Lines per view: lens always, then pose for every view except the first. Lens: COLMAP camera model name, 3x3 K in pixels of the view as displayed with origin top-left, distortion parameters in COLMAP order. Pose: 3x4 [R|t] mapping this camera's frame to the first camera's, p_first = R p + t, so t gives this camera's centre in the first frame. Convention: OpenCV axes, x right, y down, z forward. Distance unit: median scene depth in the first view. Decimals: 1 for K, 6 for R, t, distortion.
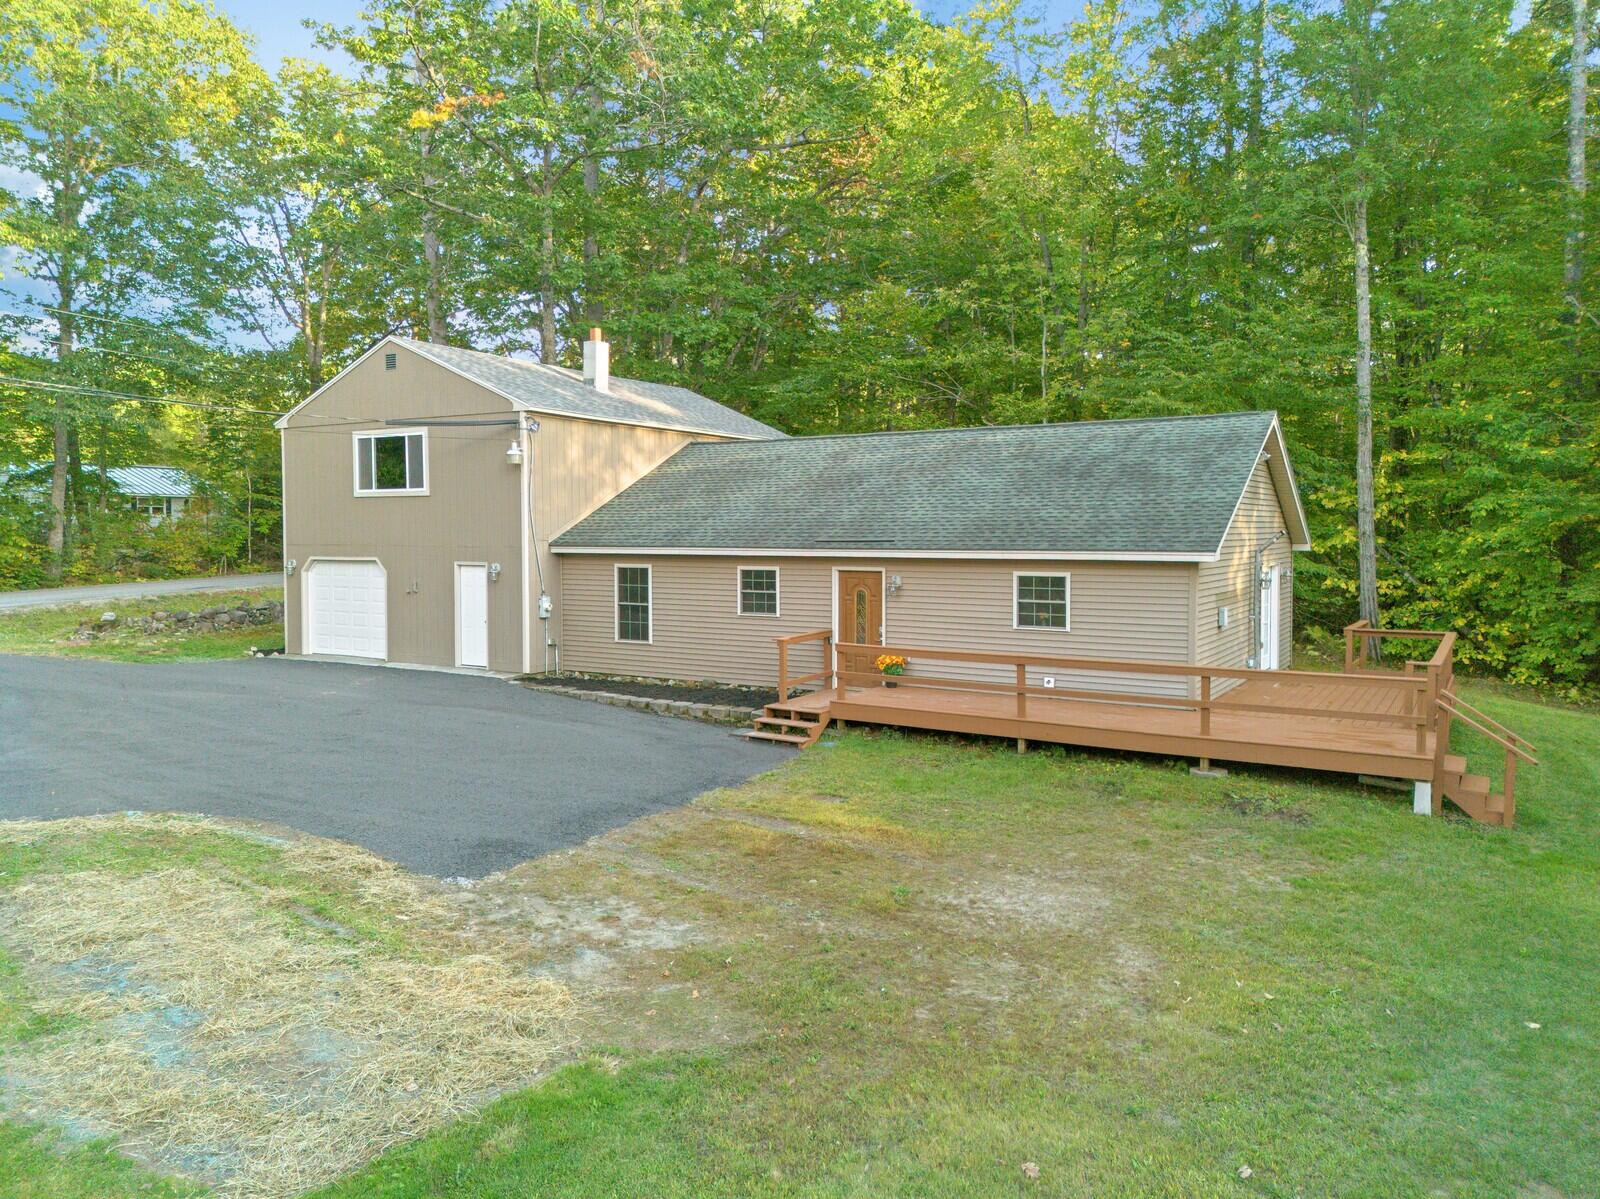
lens RADIAL K [[1134.3, 0, 798.0], [0, 1134.3, 593.4], [0, 0, 1]] dist [0.039120, -0.009184]
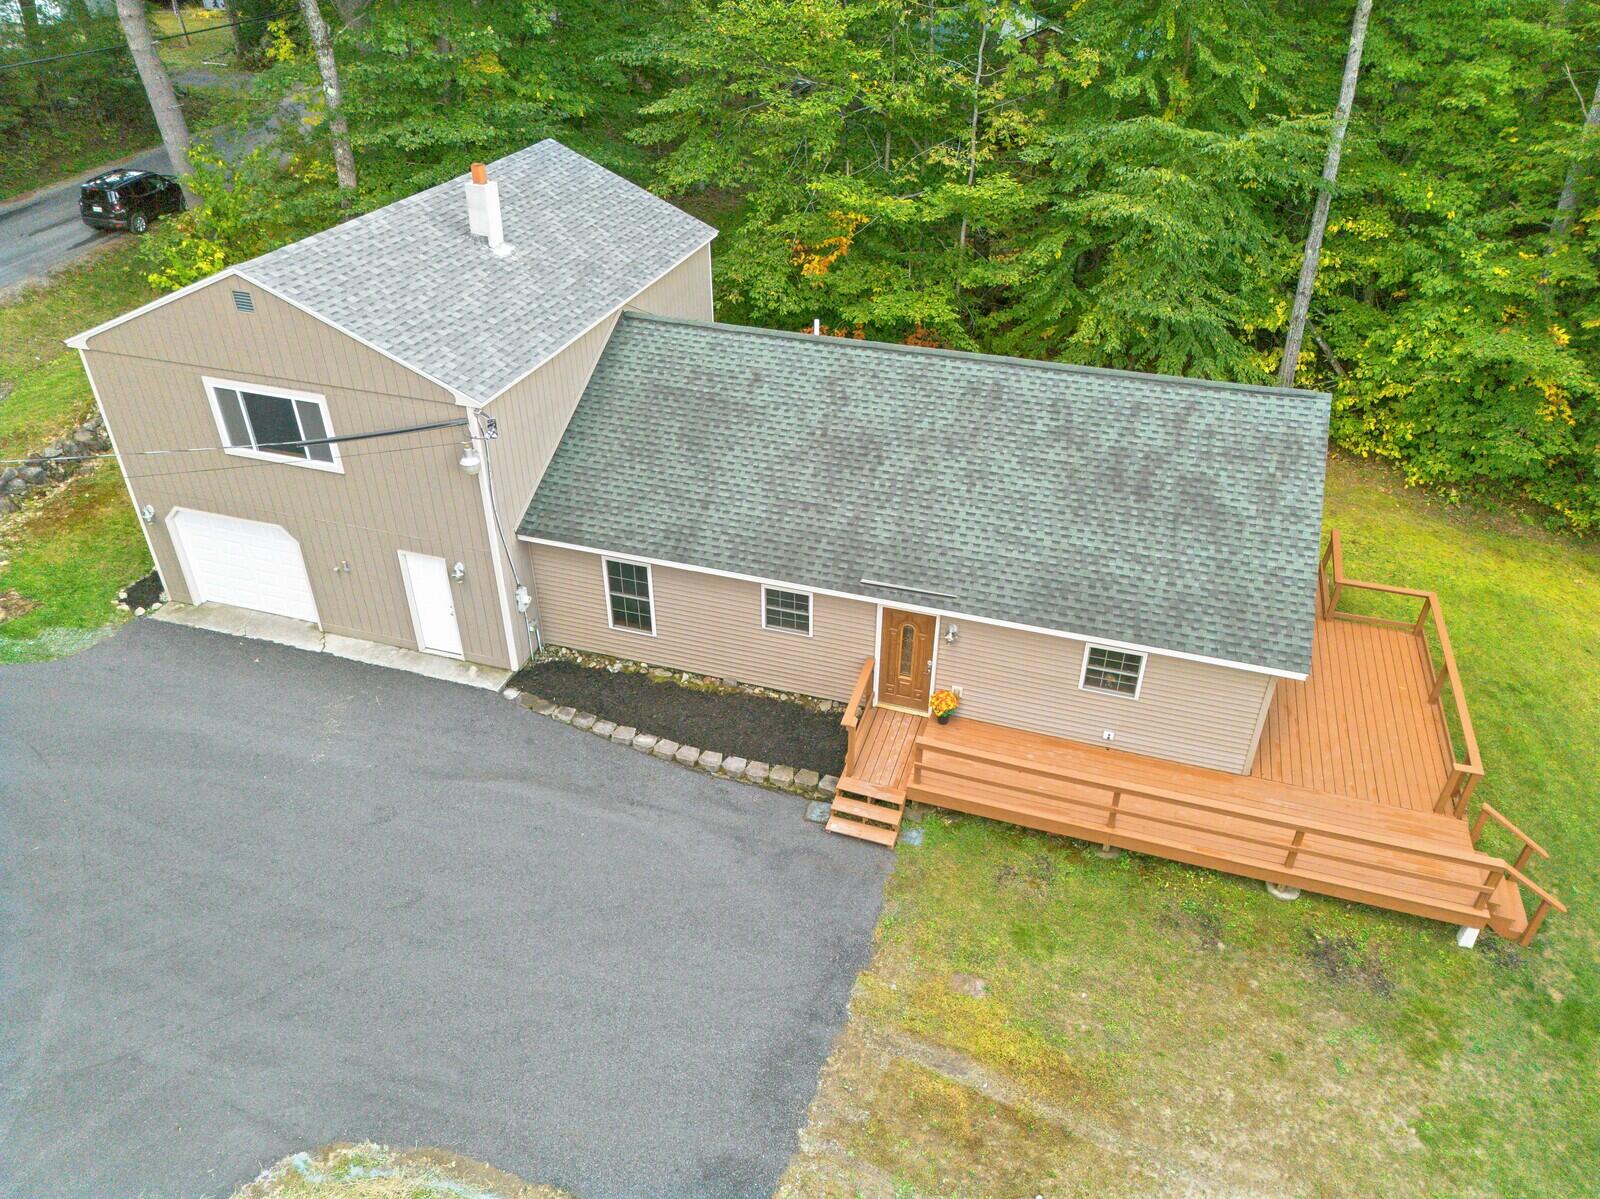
lens RADIAL K [[1134.3, 0, 795.0], [0, 1134.3, 591.0], [0, 0, 1]] dist [0.039120, -0.009184]
pose [[0.970057, -0.130364, 0.204928, -0.192203], [0.008837, 0.862130, 0.506610, -0.430891], [-0.242718, -0.489629, 0.837467, 0.200636]]
